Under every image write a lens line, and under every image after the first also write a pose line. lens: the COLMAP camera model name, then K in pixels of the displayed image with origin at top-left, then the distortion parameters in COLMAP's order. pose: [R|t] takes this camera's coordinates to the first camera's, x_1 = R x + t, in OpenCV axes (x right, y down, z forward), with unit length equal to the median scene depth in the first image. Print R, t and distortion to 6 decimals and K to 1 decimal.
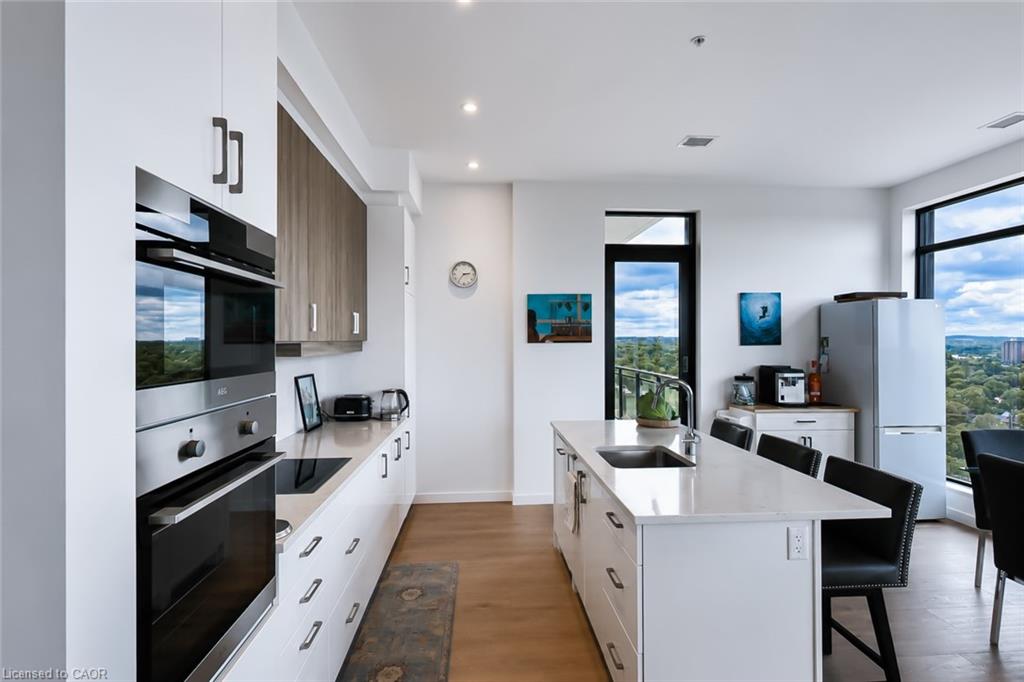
lens RADIAL K [[457.0, 0, 512.0], [0, 457.0, 341.0], [0, 0, 1]] dist [0.002123, 0.000076]
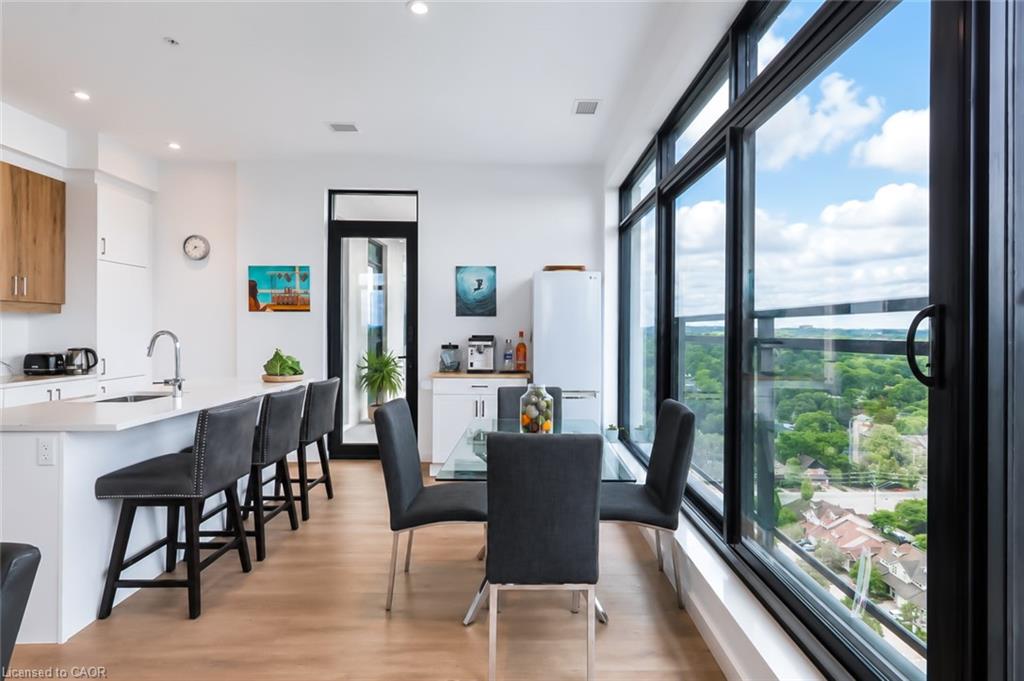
lens RADIAL K [[487.1, 0, 512.0], [0, 487.1, 340.5], [0, 0, 1]] dist [-0.000350, -0.000143]
pose [[0.998874, 0.012307, -0.045820, 0.699650], [-0.011282, 0.999682, 0.022566, 0.039641], [0.046083, -0.022024, 0.998695, -0.117642]]
